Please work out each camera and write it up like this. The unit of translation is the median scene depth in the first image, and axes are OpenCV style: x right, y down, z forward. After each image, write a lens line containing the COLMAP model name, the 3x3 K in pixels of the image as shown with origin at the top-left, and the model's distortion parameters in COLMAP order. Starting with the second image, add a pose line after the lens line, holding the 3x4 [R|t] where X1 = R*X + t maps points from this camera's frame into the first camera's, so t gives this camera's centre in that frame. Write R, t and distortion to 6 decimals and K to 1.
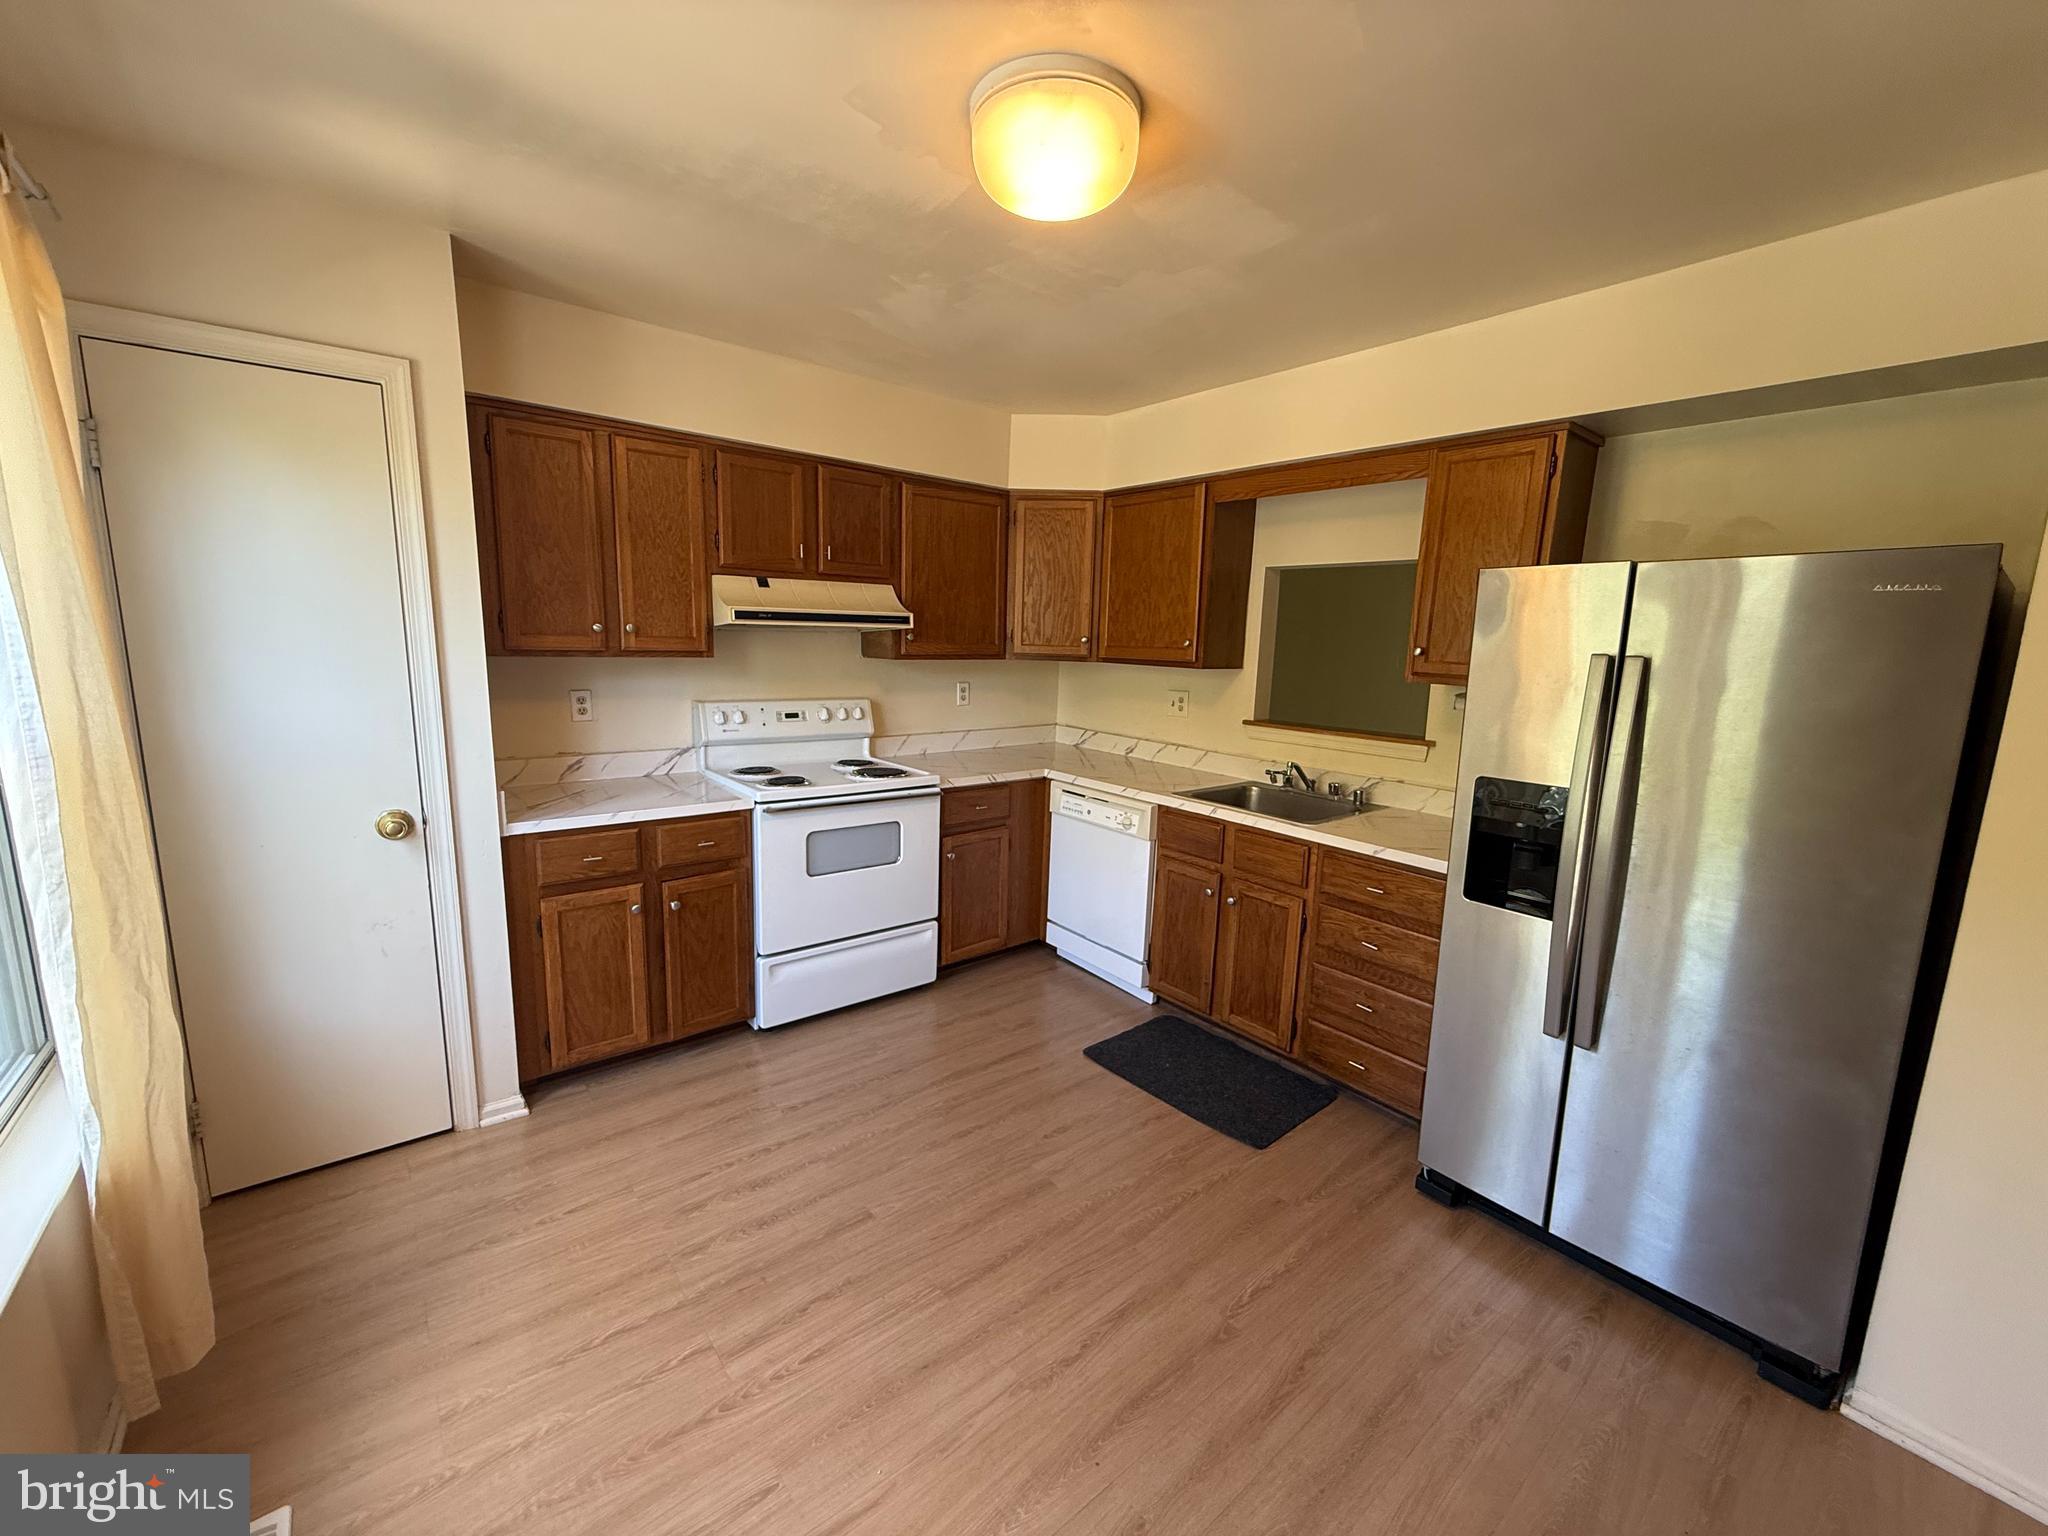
lens RADIAL K [[821.1, 0, 1019.7], [0, 821.1, 774.5], [0, 0, 1]] dist [-0.003609, -0.000087]
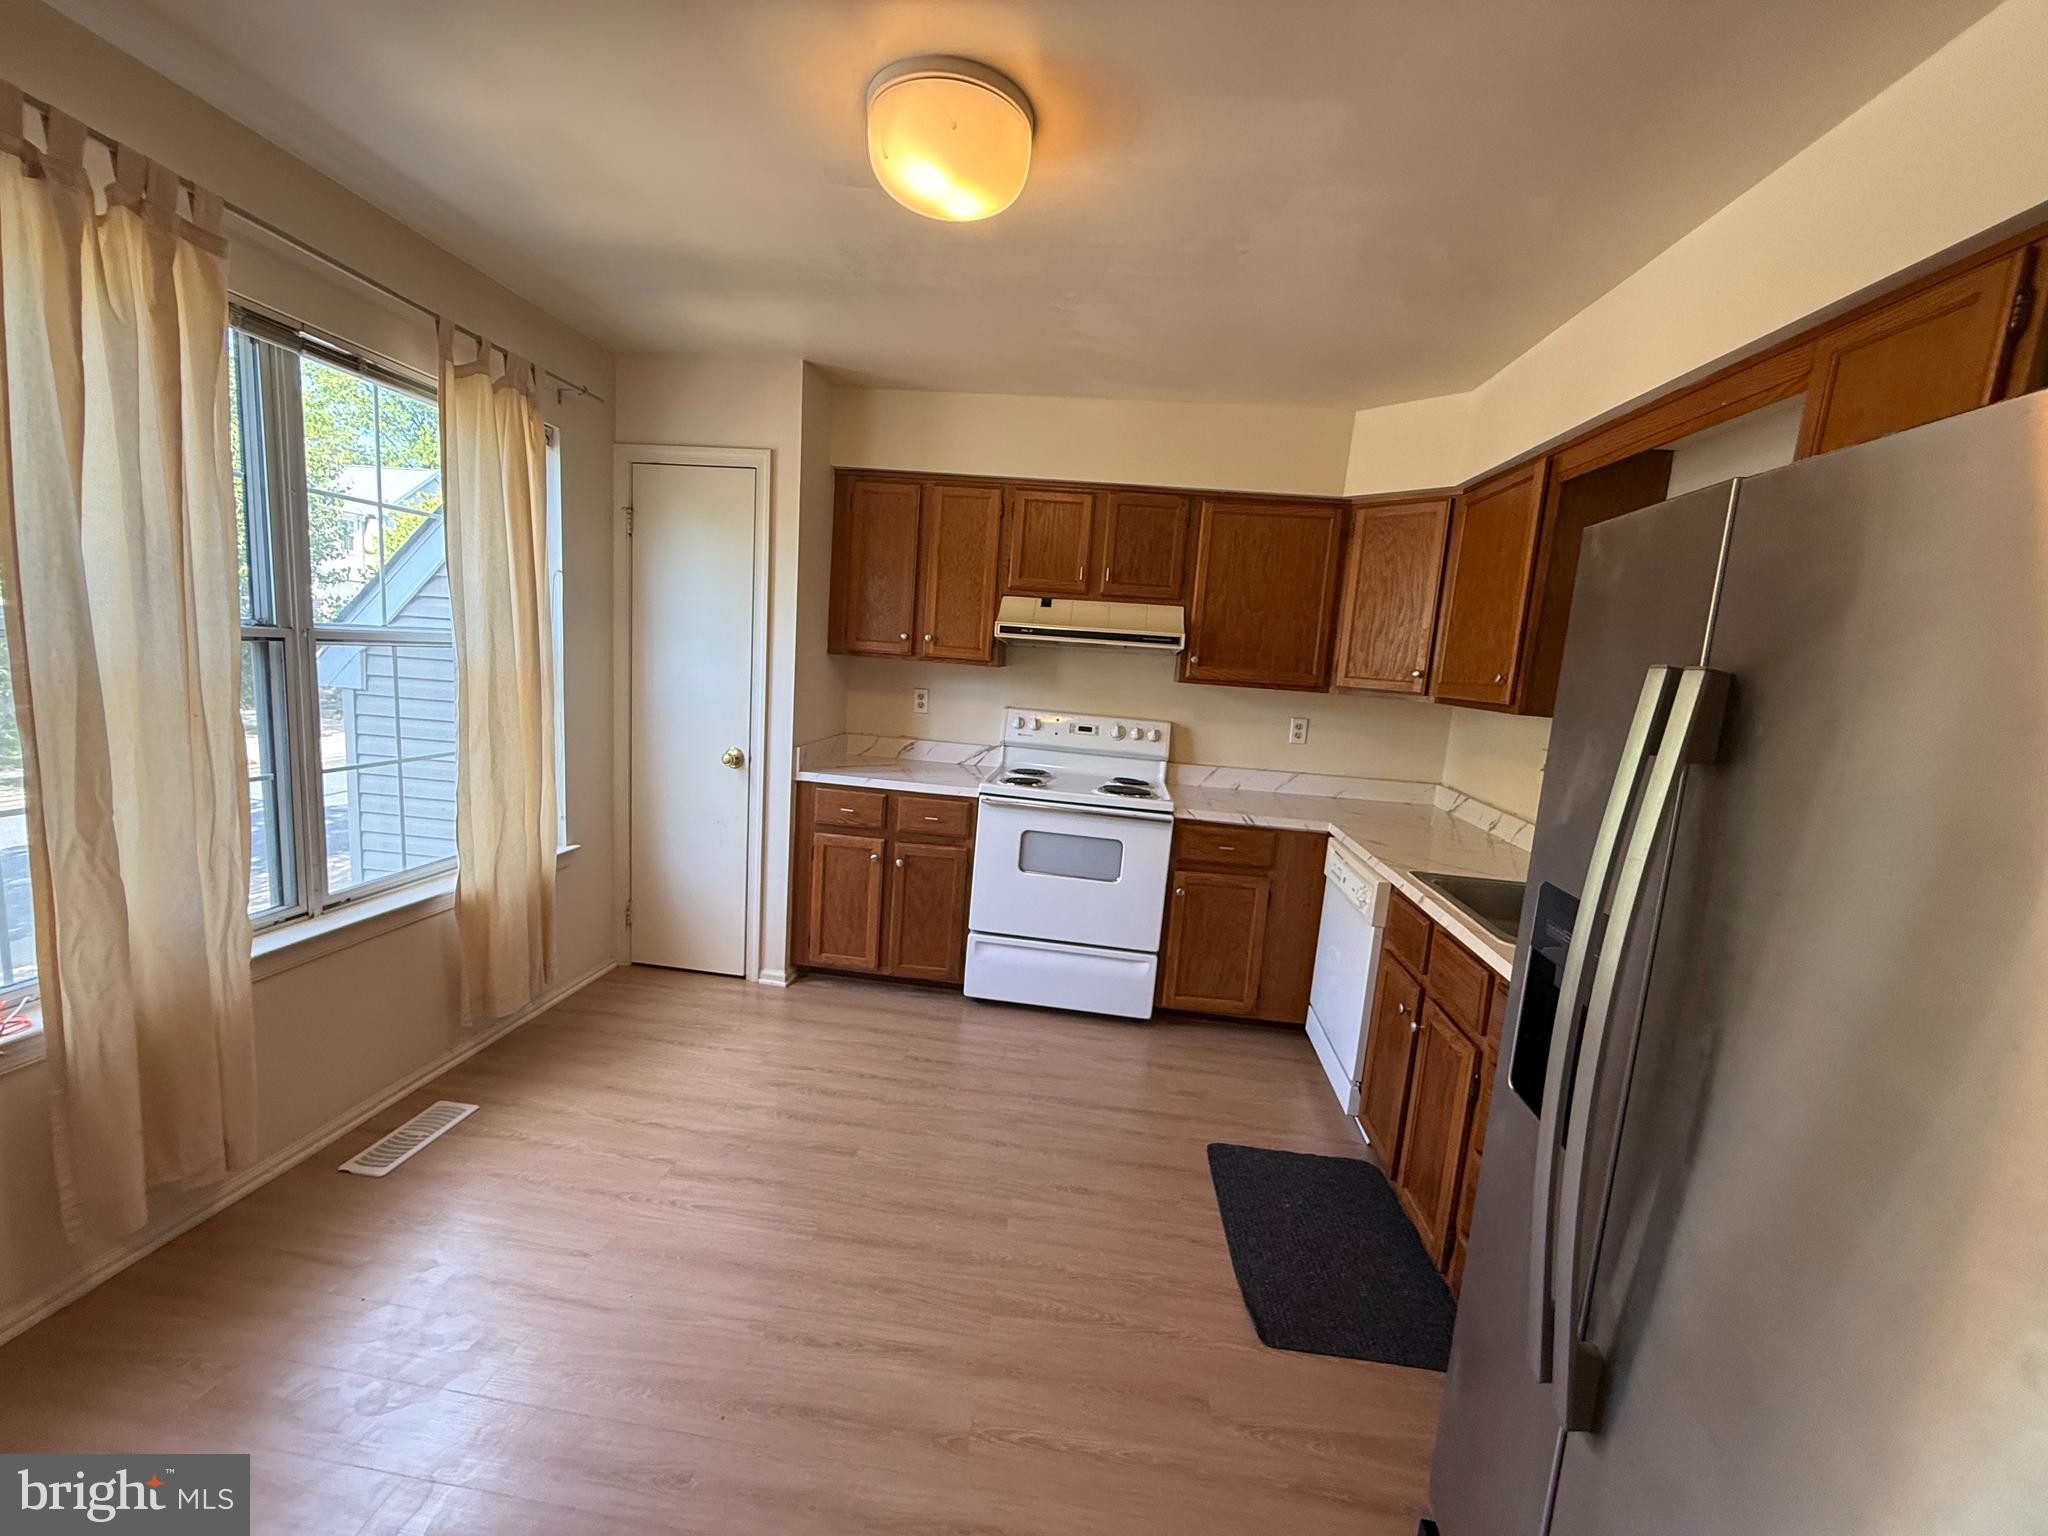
lens RADIAL K [[821.1, 0, 1019.7], [0, 821.1, 774.5], [0, 0, 1]] dist [-0.003609, -0.000087]
pose [[0.695245, 0.127505, -0.707374, 0.486767], [-0.173885, 0.984744, 0.006598, -0.006742], [0.697423, 0.118414, 0.706809, 0.224218]]
